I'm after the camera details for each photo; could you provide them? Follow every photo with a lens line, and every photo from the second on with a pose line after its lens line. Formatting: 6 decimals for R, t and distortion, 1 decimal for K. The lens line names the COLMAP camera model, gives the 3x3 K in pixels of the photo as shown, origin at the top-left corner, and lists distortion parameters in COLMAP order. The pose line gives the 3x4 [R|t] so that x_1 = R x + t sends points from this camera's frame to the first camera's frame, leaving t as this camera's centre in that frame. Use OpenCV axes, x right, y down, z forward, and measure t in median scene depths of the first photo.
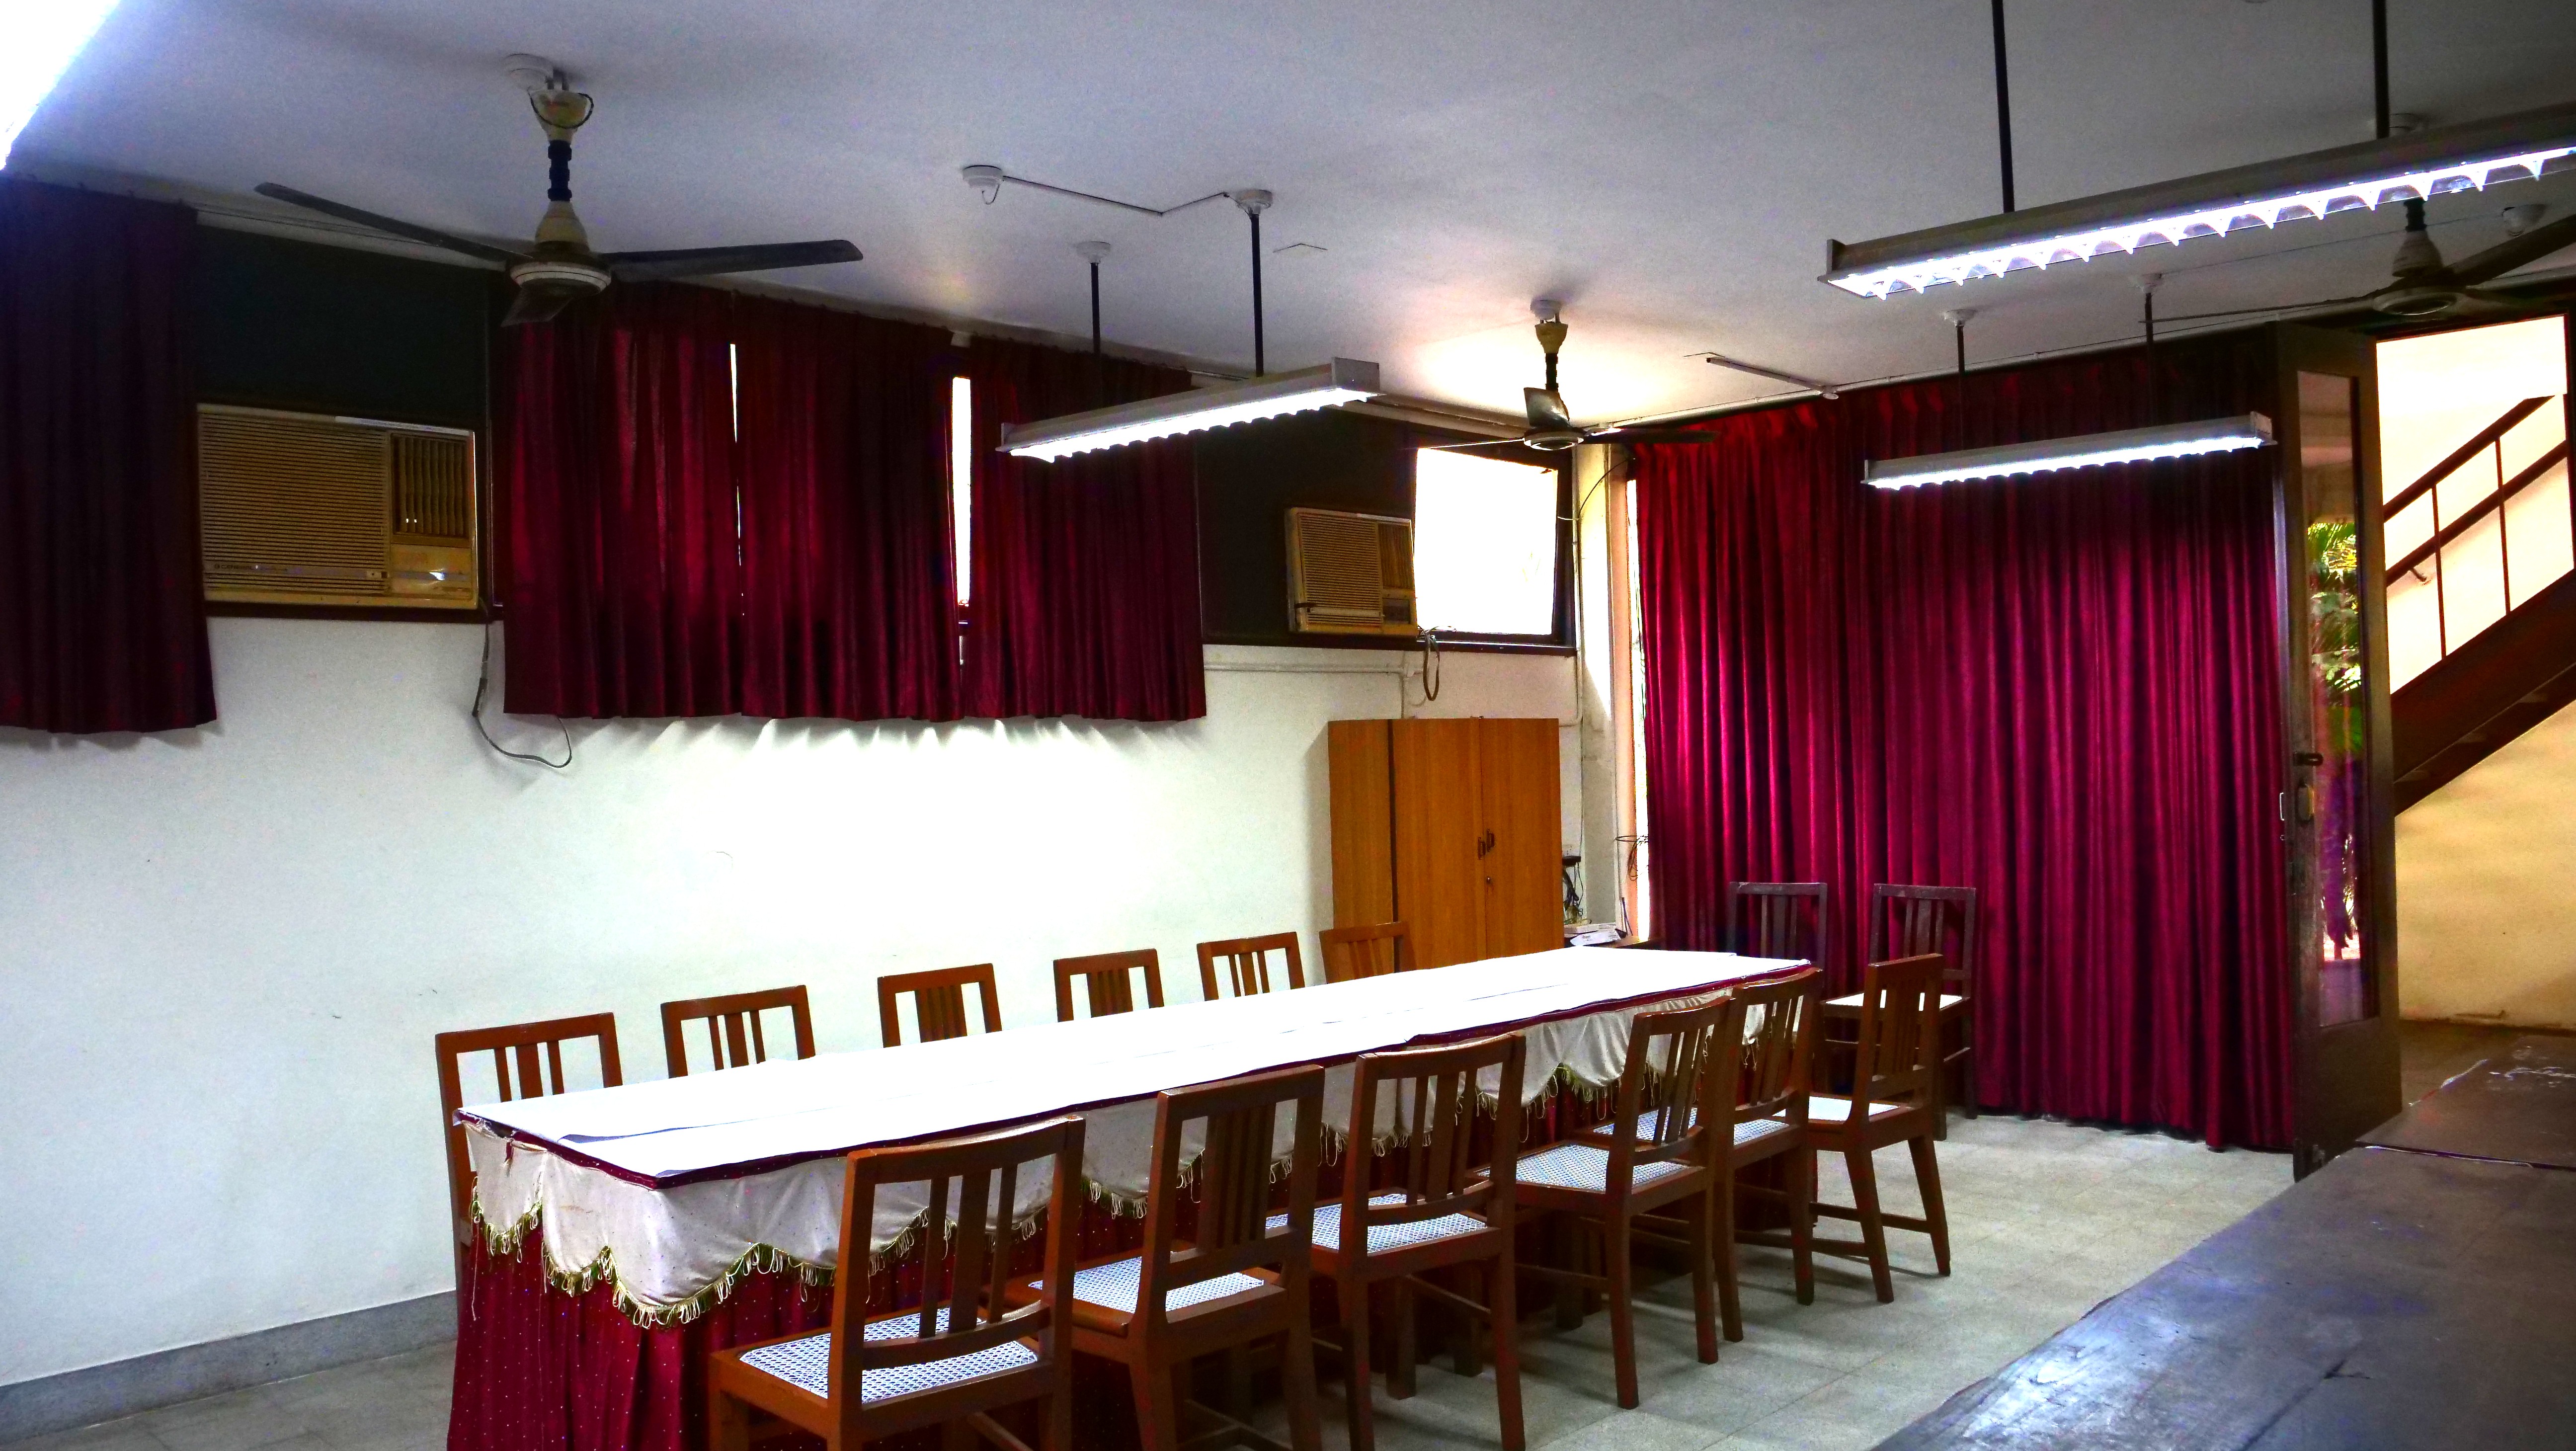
lens RADIAL K [[1886.4, 0, 1280.6], [0, 1886.4, 735.3], [0, 0, 1]] dist [-0.033786, 0.012681]
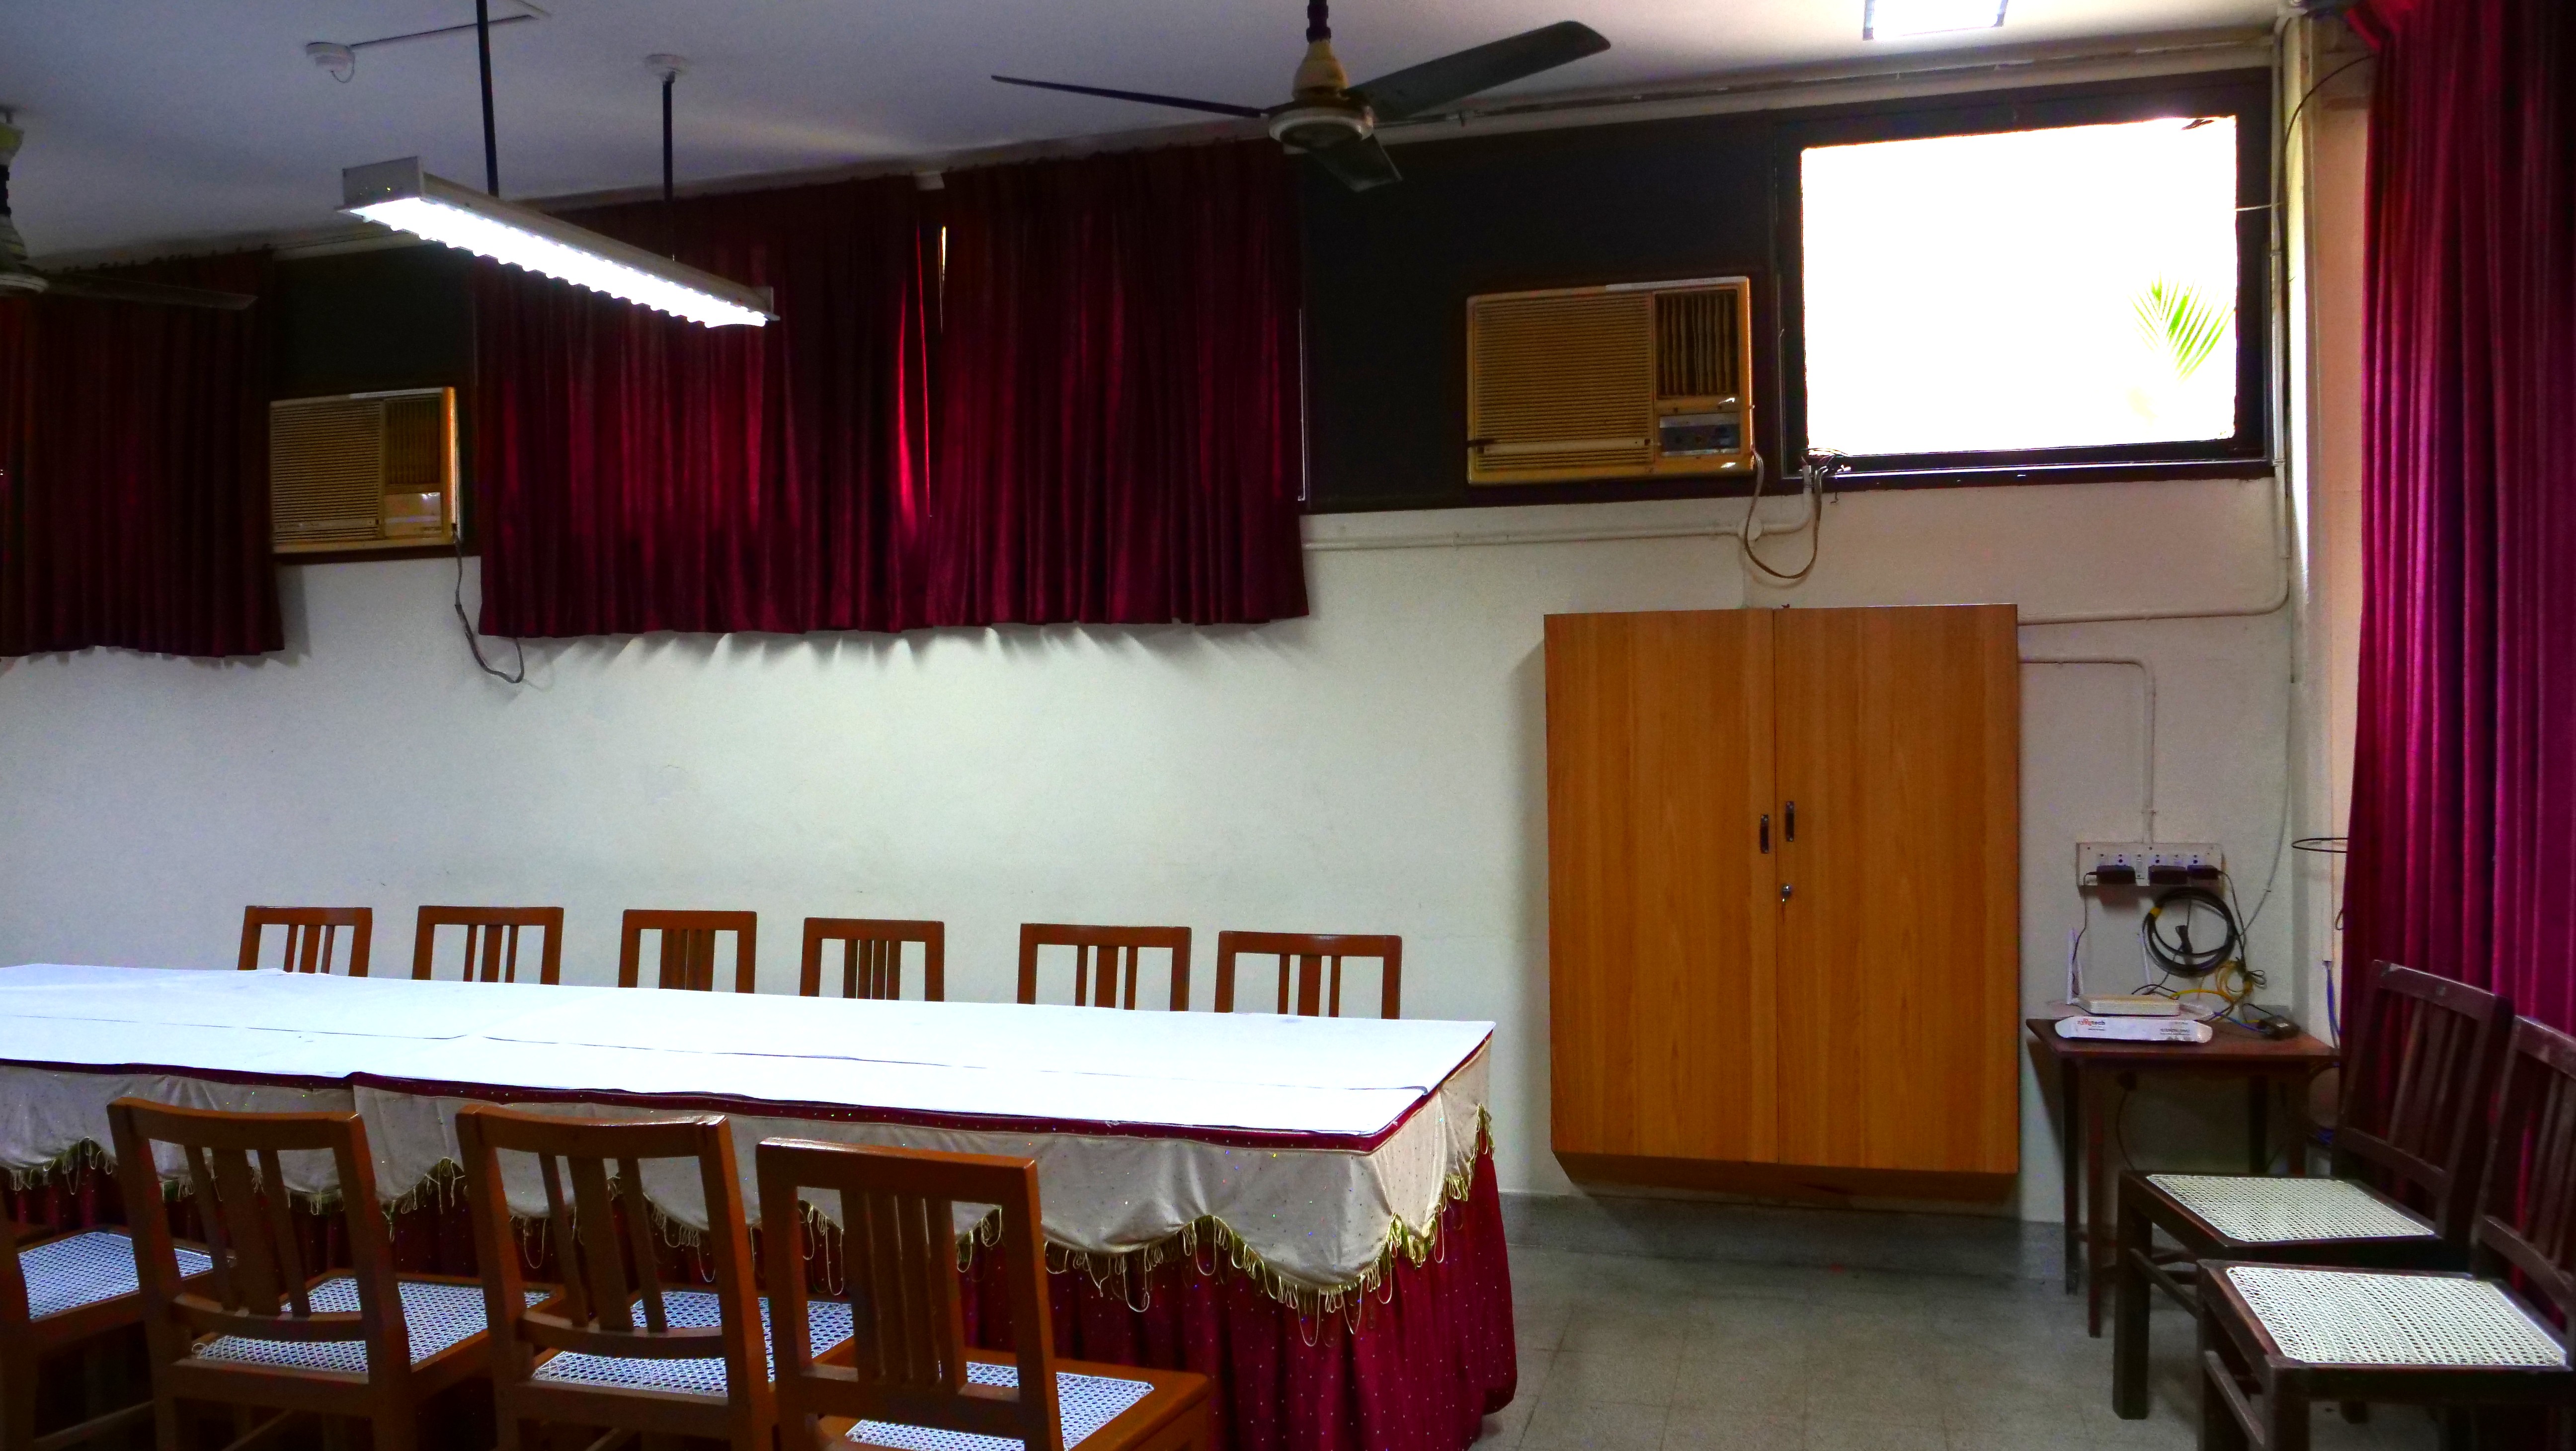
lens RADIAL K [[1826.3, 0, 1288.3], [0, 1826.3, 691.9], [0, 0, 1]] dist [-0.035702, 0.004736]
pose [[0.484284, 0.014651, -0.874788, 0.664219], [0.012543, 0.999641, 0.023686, 0.002658], [0.874821, -0.022444, 0.483927, 0.771693]]
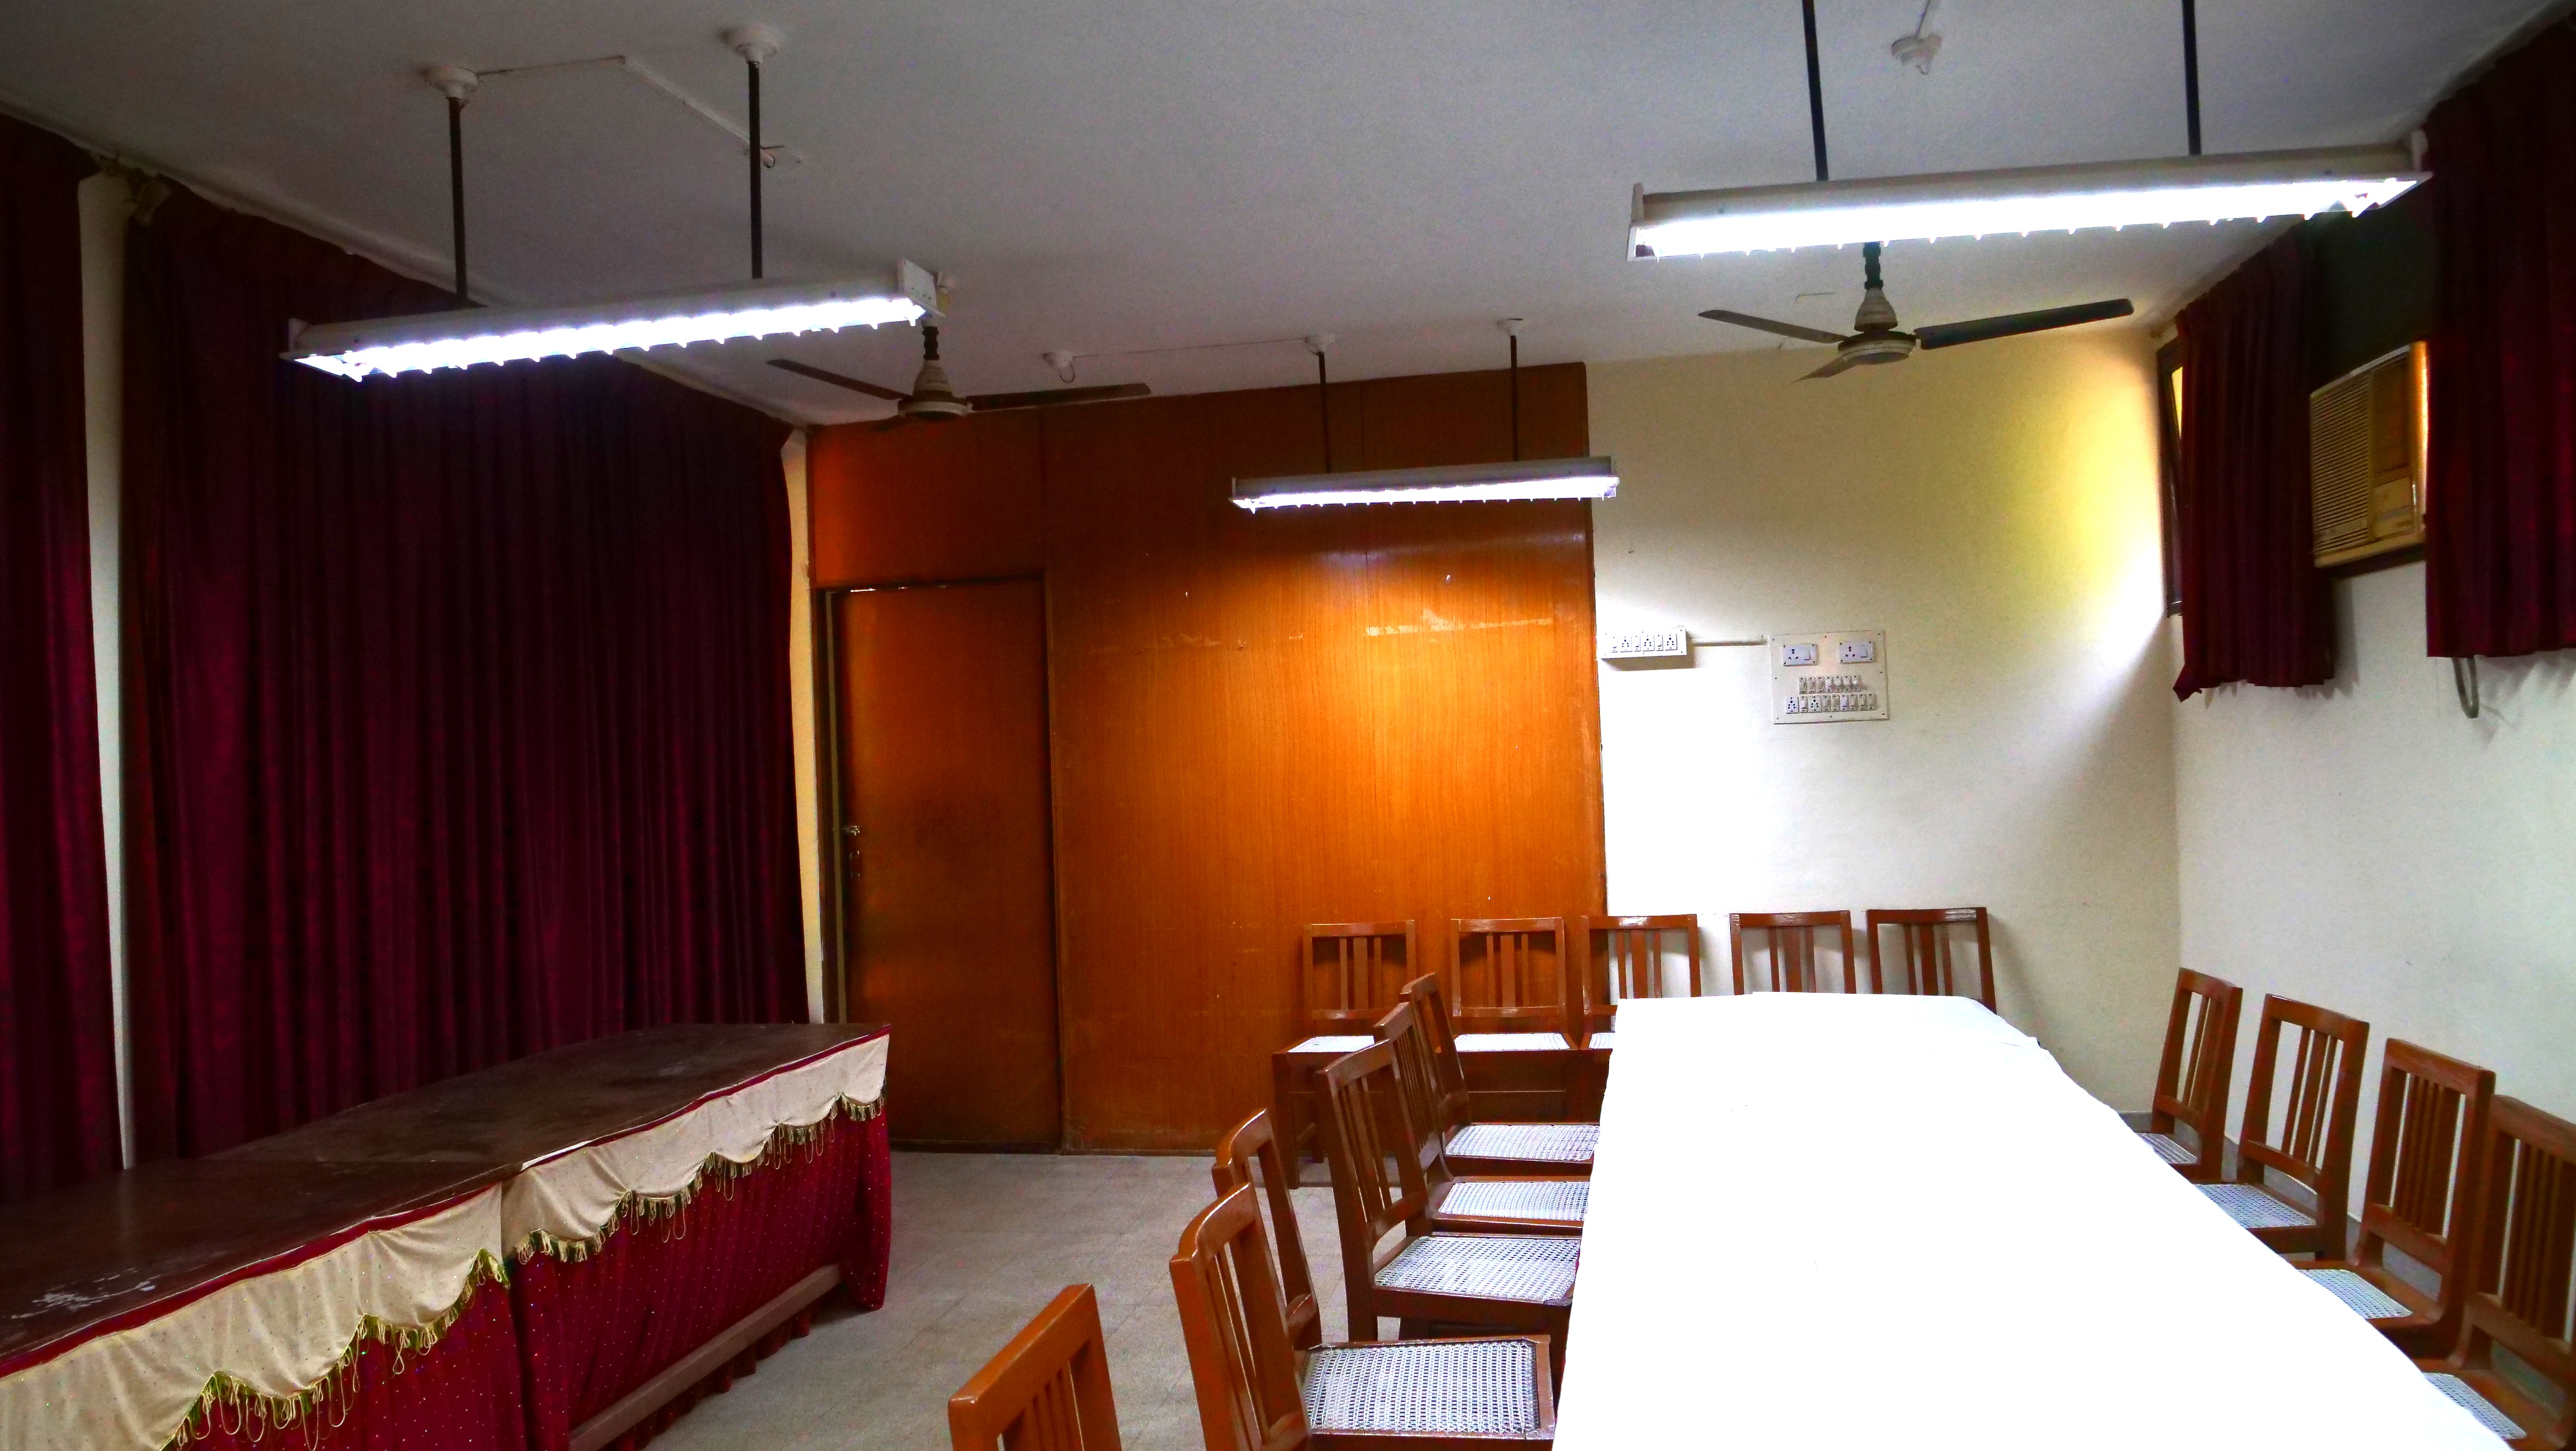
lens RADIAL K [[1858.5, 0, 1288.0], [0, 1858.5, 725.5], [0, 0, 1]] dist [-0.059296, 0.004762]
pose [[-0.819948, 0.032691, -0.571503, 0.432991], [0.041307, 0.999144, -0.002112, -0.000057], [0.570945, -0.025339, -0.820597, 1.185629]]
